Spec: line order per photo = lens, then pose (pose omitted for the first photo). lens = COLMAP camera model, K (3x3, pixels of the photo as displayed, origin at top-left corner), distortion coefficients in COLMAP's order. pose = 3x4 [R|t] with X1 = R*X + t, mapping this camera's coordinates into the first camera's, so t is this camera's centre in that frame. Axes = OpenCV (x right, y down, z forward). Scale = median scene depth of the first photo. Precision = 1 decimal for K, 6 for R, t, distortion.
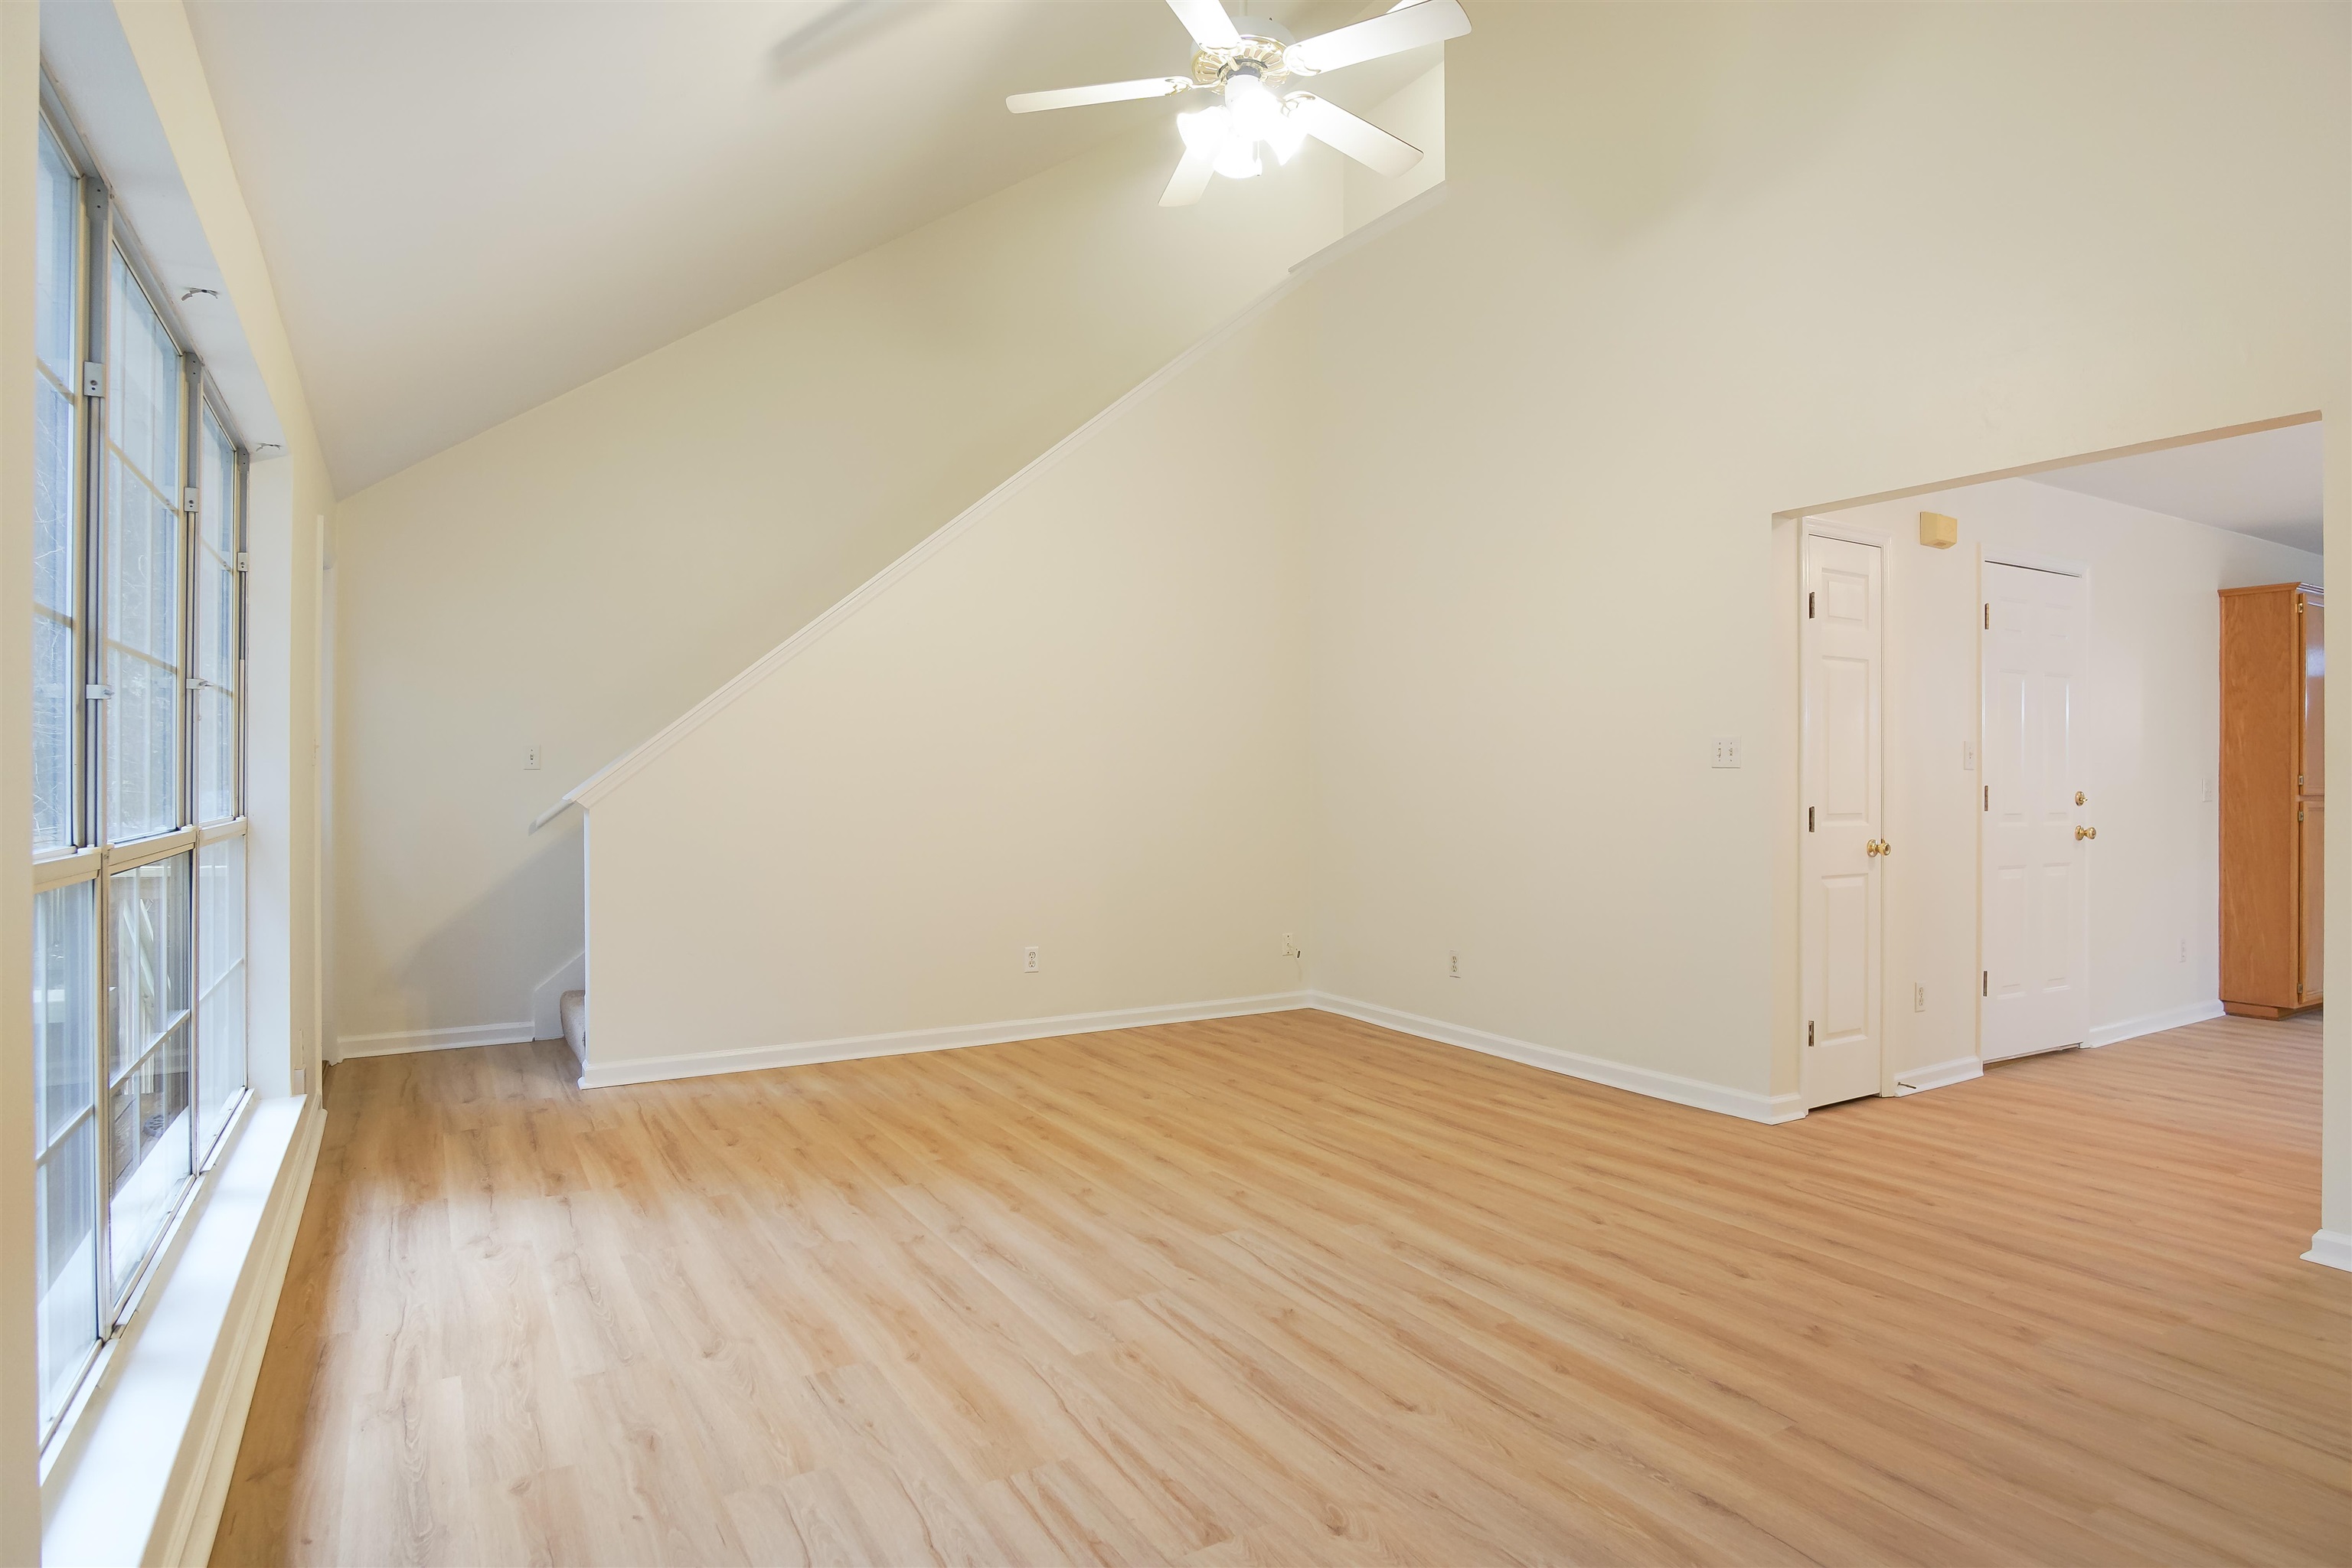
lens RADIAL K [[1263.8, 0, 1171.3], [0, 1263.8, 780.3], [0, 0, 1]] dist [-0.031941, 0.009012]
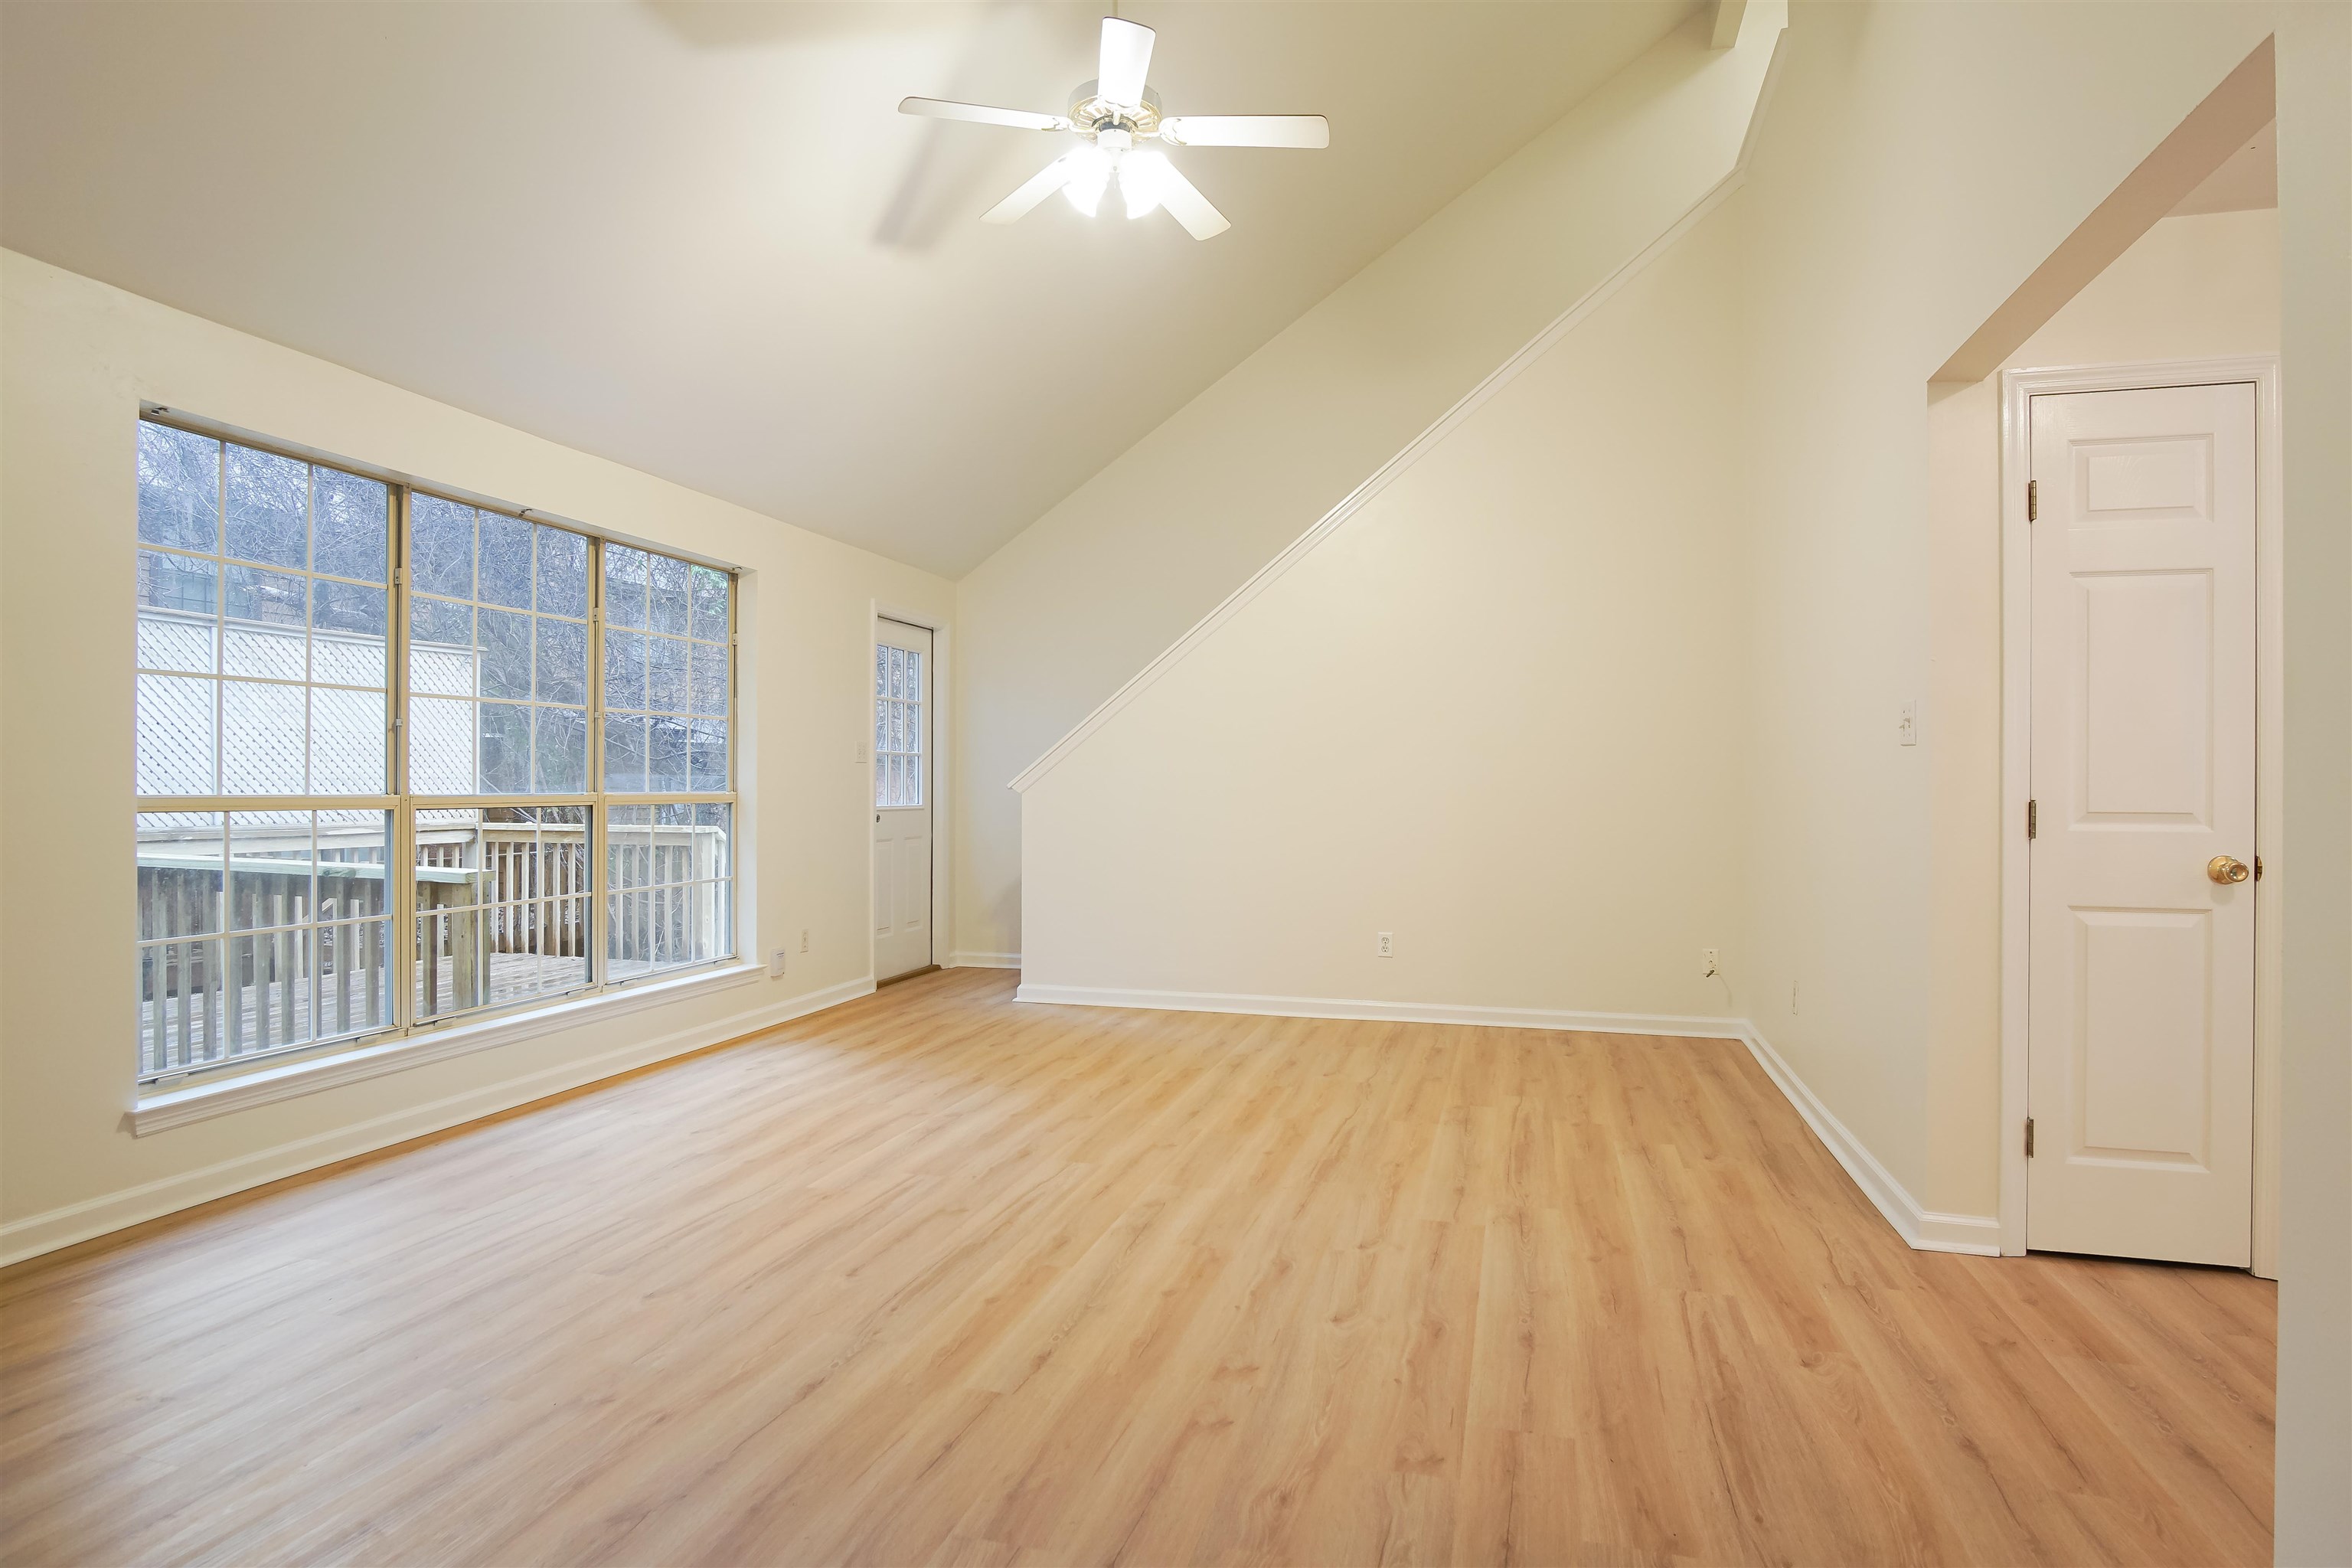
lens RADIAL K [[1263.8, 0, 1171.3], [0, 1263.8, 780.3], [0, 0, 1]] dist [-0.031941, 0.009012]
pose [[0.686103, -0.001036, -0.727504, 0.941685], [-0.002419, 0.999990, -0.003705, 0.020051], [0.727501, 0.004302, 0.686093, 0.286666]]
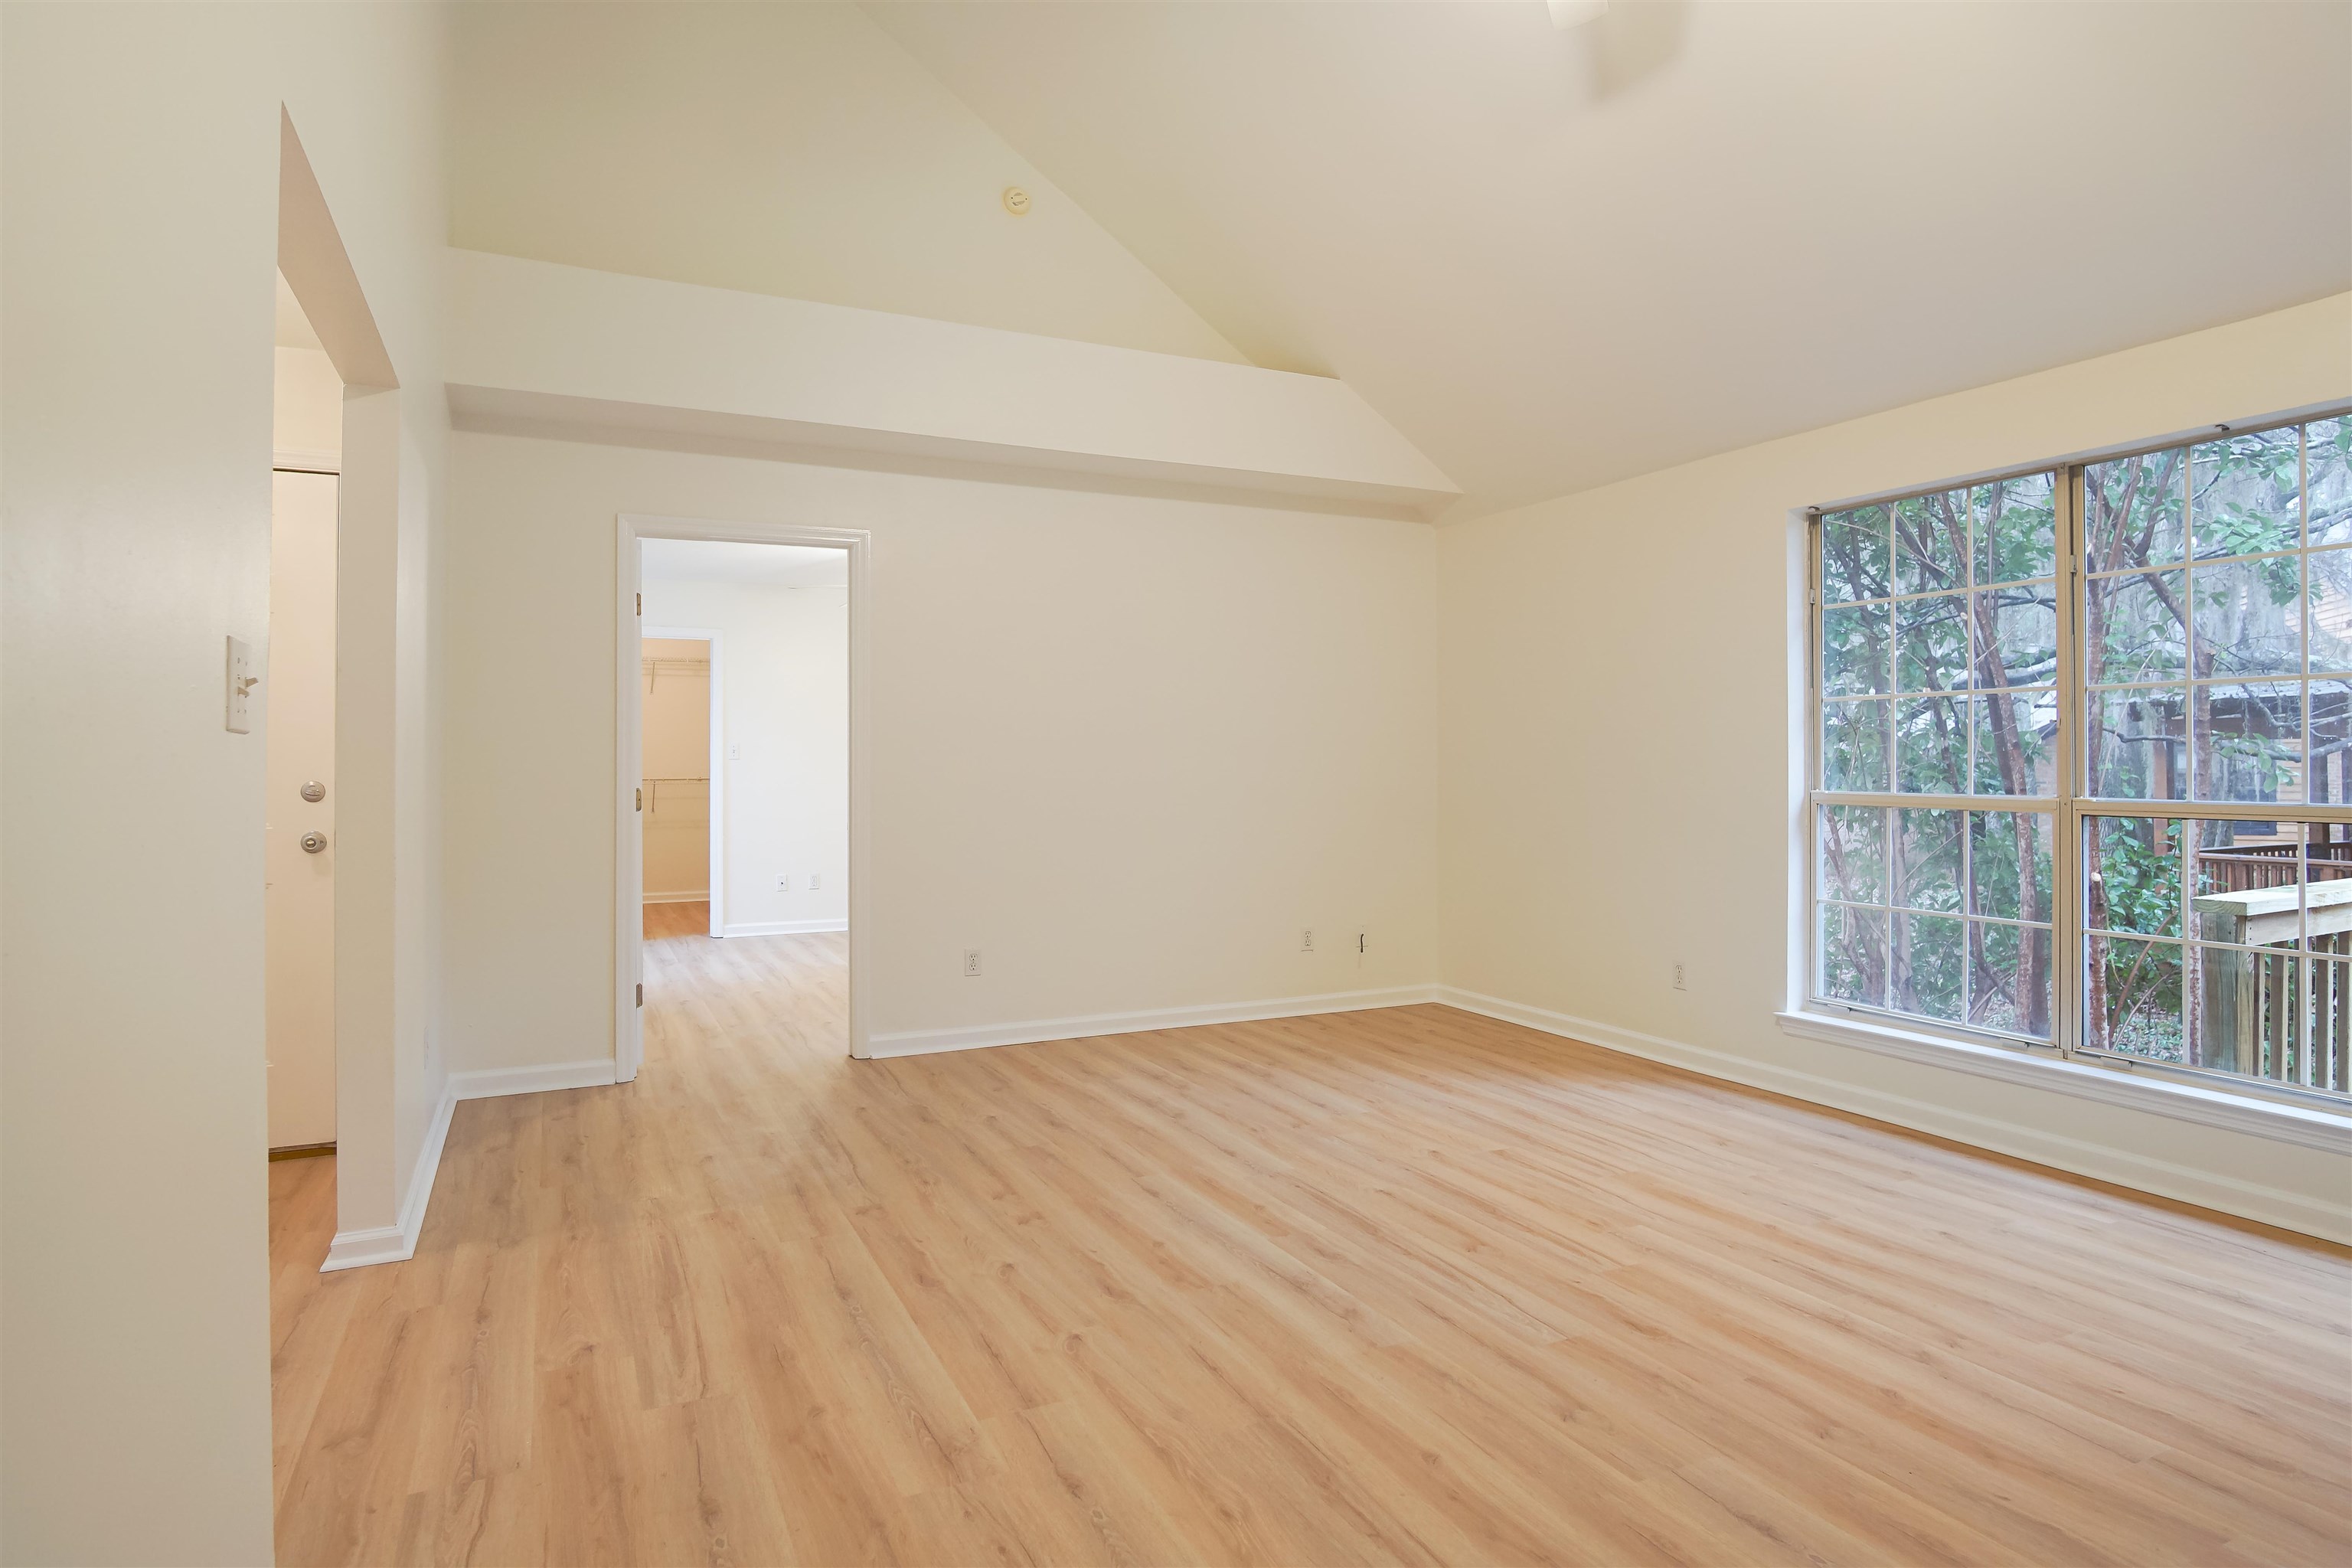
lens RADIAL K [[1299.4, 0, 1186.2], [0, 1299.4, 752.7], [0, 0, 1]] dist [-0.030807, 0.008302]
pose [[-0.996548, 0.000724, 0.083020, 0.214566], [0.000071, 0.999969, -0.007860, -0.001929], [-0.083023, -0.007826, -0.996517, 1.860325]]
